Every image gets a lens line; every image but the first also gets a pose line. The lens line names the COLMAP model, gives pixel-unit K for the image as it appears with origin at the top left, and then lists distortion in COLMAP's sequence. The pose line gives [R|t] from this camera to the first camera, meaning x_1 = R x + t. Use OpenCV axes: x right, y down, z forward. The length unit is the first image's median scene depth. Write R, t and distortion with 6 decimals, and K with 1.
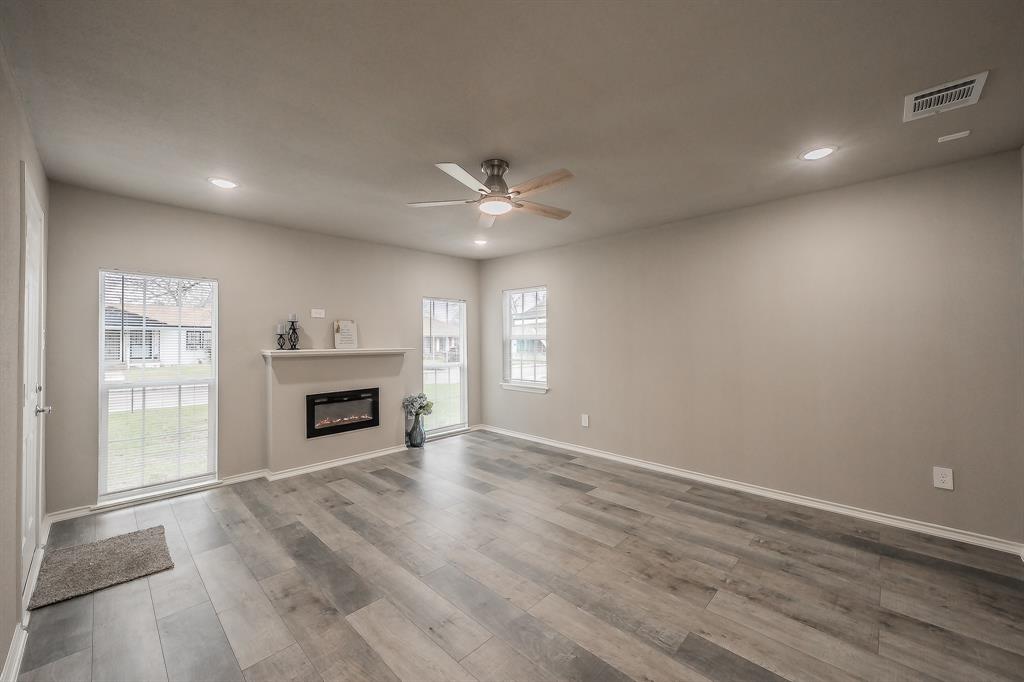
lens RADIAL K [[397.3, 0, 513.6], [0, 397.3, 339.0], [0, 0, 1]] dist [-0.002375, -0.000040]
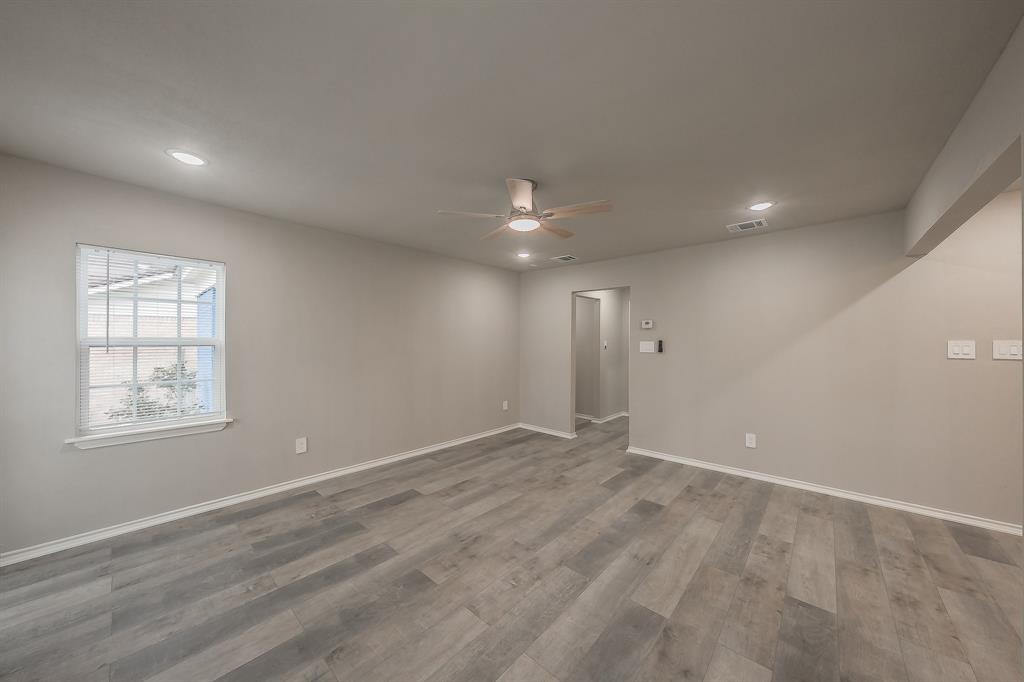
lens RADIAL K [[356.2, 0, 513.7], [0, 356.2, 339.8], [0, 0, 1]] dist [-0.000148, 0.000103]
pose [[-0.039866, 0.007301, 0.999178, -0.876661], [-0.005861, 0.999954, -0.007540, -0.007835], [-0.999188, -0.006157, -0.039821, 0.945586]]
